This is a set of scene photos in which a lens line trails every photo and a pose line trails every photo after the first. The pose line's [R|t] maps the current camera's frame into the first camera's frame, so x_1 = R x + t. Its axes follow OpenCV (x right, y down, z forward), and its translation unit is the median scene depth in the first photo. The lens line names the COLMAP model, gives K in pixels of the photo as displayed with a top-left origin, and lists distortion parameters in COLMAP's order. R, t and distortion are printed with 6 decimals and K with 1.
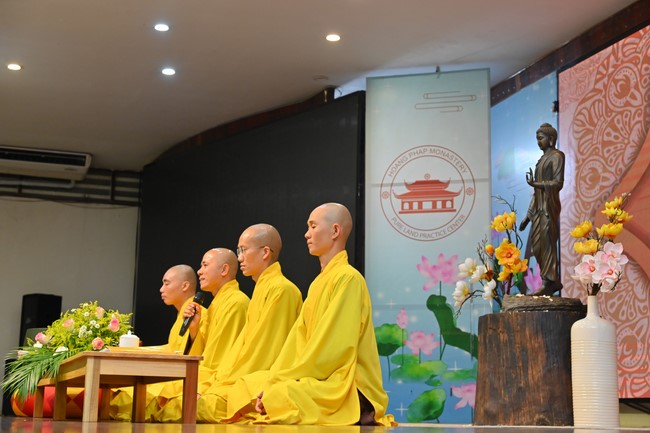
lens RADIAL K [[1134.6, 0, 325.0], [0, 1134.6, 216.5], [0, 0, 1]] dist [0.028419, -0.024841]
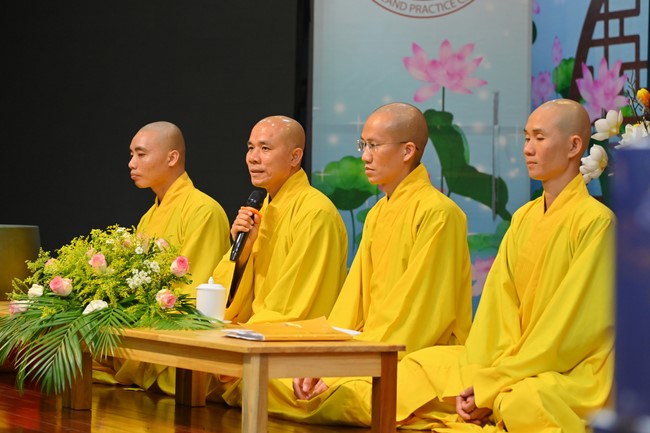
lens RADIAL K [[2156.8, 0, 325.0], [0, 2156.8, 216.5], [0, 0, 1]] dist [-0.056414, -0.093232]
pose [[0.982263, -0.004749, 0.187449, -0.258213], [-0.029861, 0.982960, 0.181378, -0.119552], [-0.185116, -0.183758, 0.965383, -0.135903]]
